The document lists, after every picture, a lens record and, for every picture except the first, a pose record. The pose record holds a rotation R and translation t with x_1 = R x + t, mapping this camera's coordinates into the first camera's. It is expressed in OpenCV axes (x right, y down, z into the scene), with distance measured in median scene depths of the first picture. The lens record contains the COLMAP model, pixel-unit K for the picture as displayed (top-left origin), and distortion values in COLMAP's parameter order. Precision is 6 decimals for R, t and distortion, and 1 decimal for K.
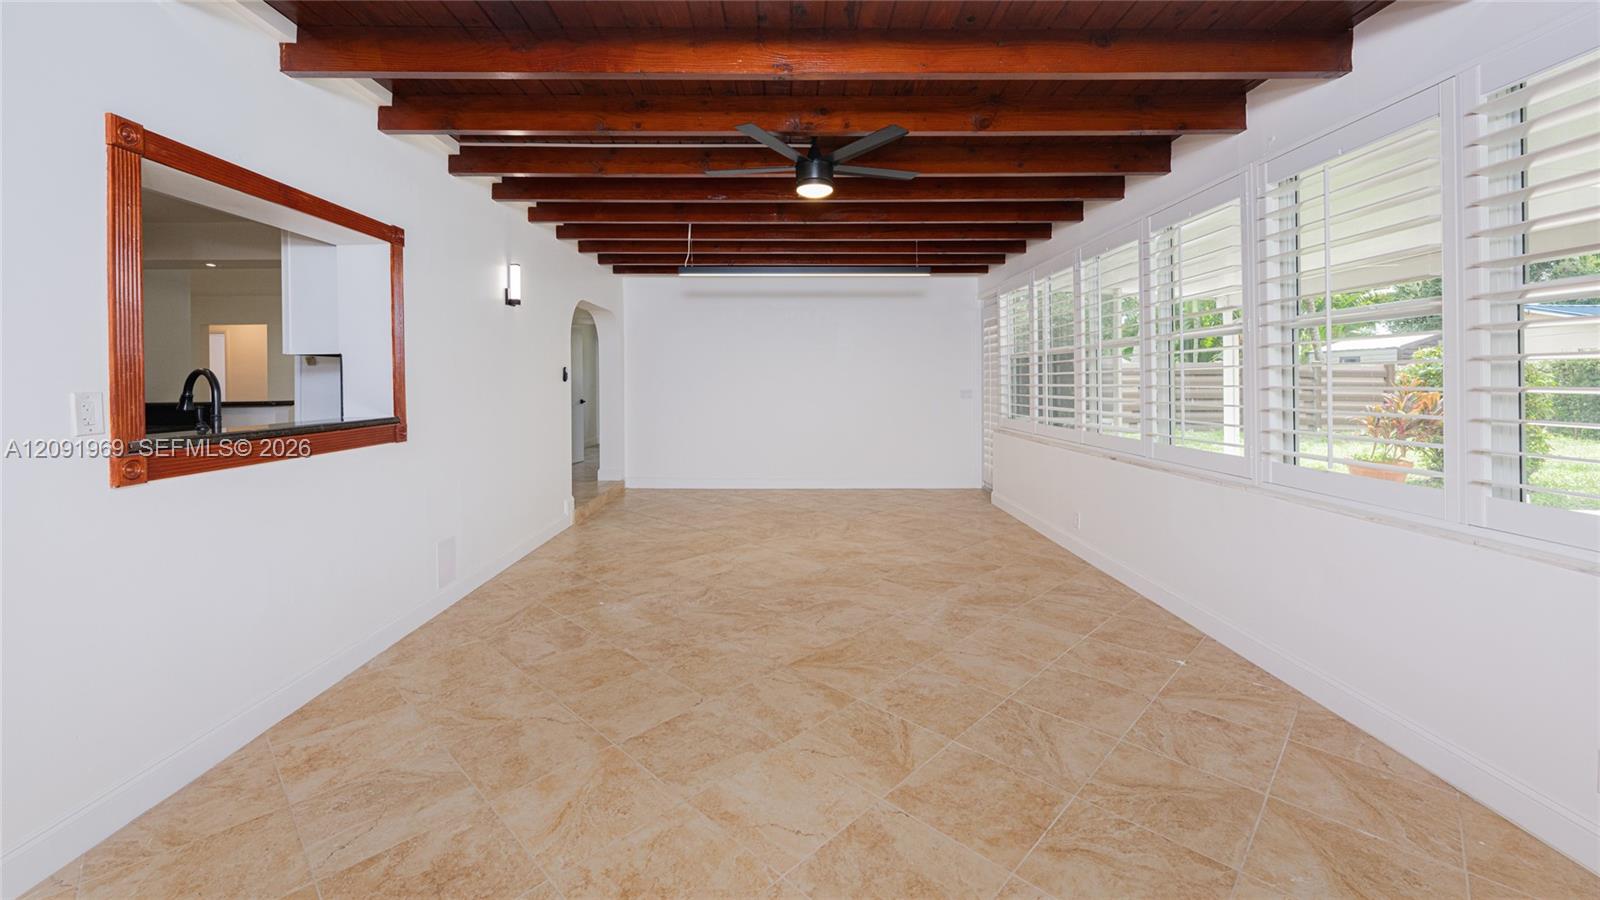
lens RADIAL K [[633.0, 0, 798.6], [0, 633.0, 384.9], [0, 0, 1]] dist [-0.001444, -0.000277]
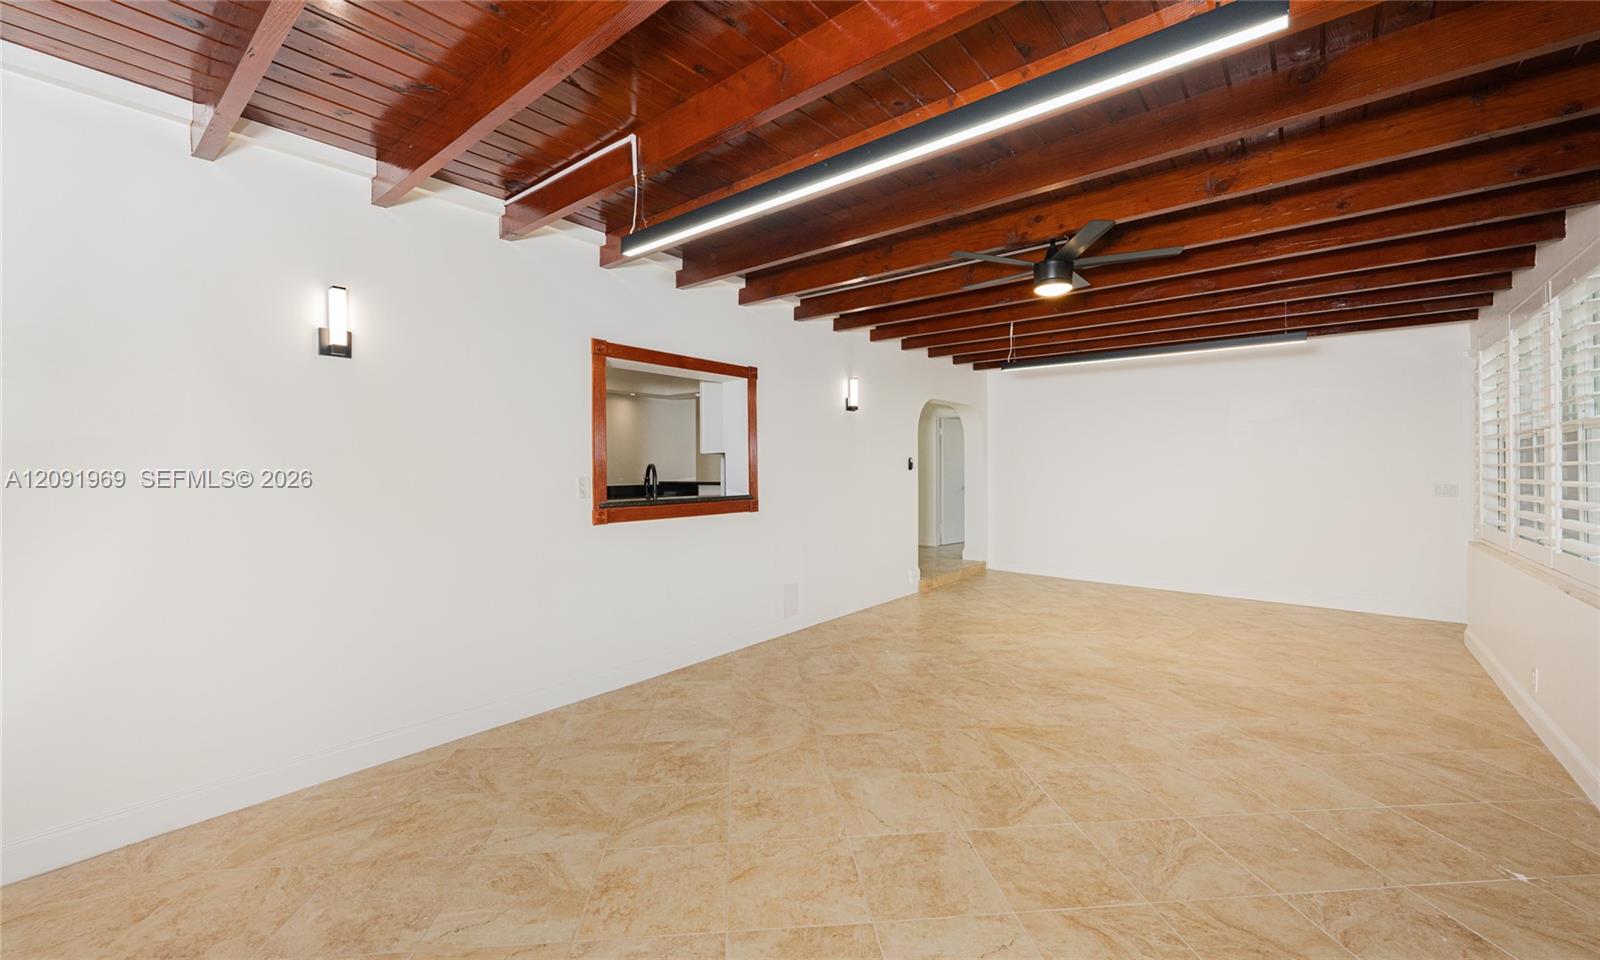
lens RADIAL K [[639.5, 0, 799.0], [0, 639.5, 473.4], [0, 0, 1]] dist [-0.002028, 0.000091]
pose [[0.758872, 0.011025, -0.651147, 0.454507], [-0.007177, 0.999938, 0.008567, -0.014542], [0.651200, -0.001828, 0.758904, -0.071686]]
